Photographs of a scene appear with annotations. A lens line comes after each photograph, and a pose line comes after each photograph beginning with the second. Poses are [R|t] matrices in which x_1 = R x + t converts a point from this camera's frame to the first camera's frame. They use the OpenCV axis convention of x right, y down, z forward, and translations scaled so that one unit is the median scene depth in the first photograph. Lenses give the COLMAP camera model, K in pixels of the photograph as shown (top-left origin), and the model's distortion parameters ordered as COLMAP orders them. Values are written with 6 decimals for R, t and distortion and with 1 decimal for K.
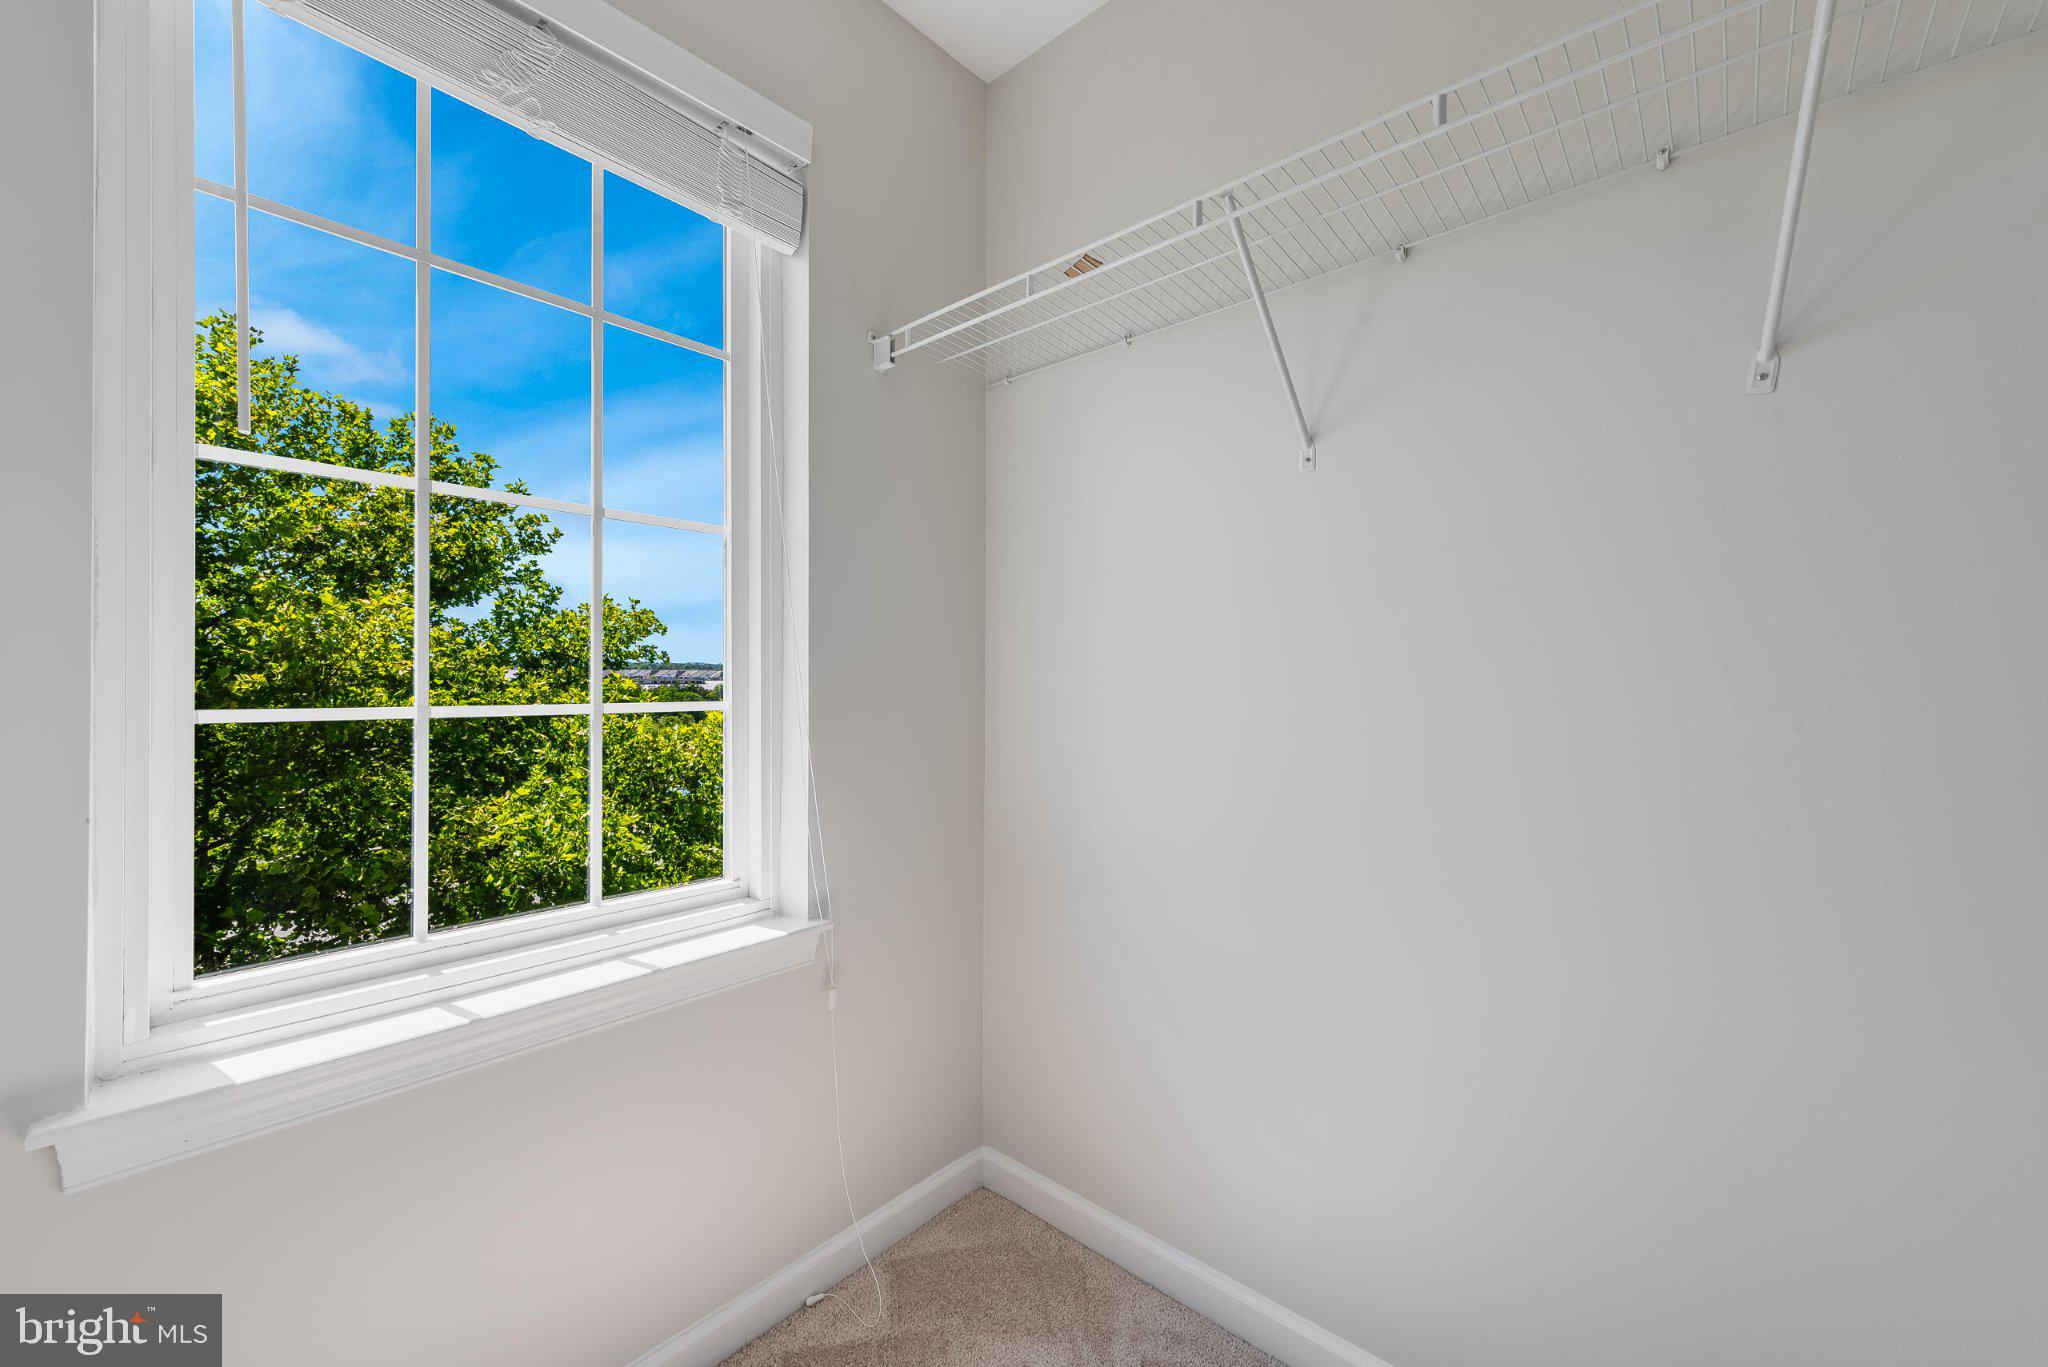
lens RADIAL K [[802.0, 0, 1017.7], [0, 802.0, 678.6], [0, 0, 1]] dist [0.004757, -0.000486]
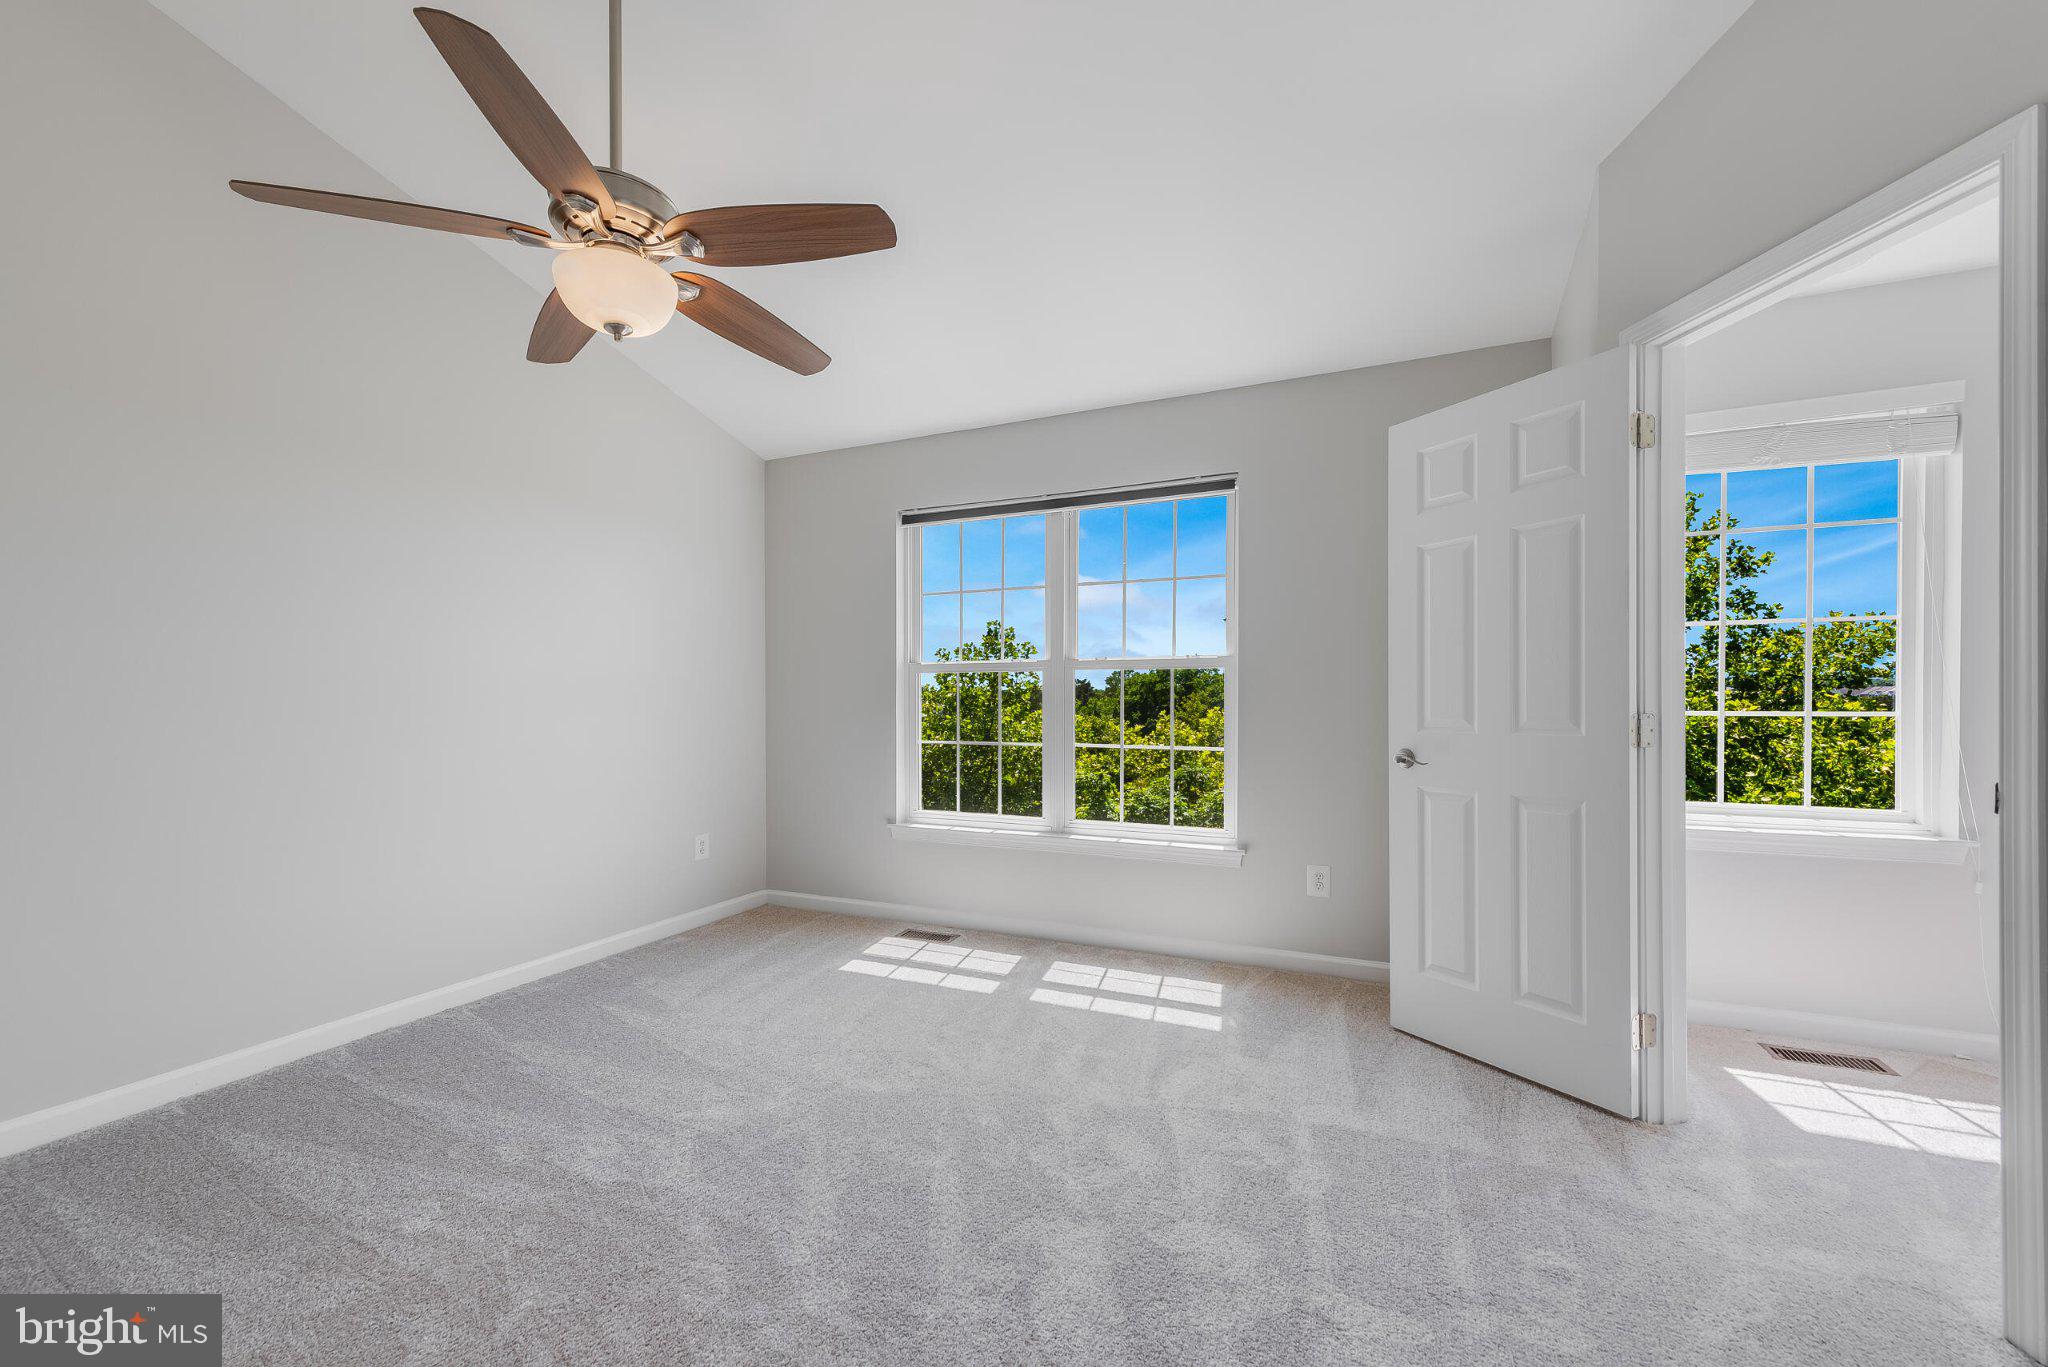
lens RADIAL K [[792.5, 0, 1022.4], [0, 792.5, 681.3], [0, 0, 1]] dist [0.009574, -0.000300]
pose [[0.292656, -0.007001, -0.956192, 0.780209], [-0.010961, 0.999883, -0.010676, -0.005907], [0.956155, 0.013605, 0.292545, -1.412946]]
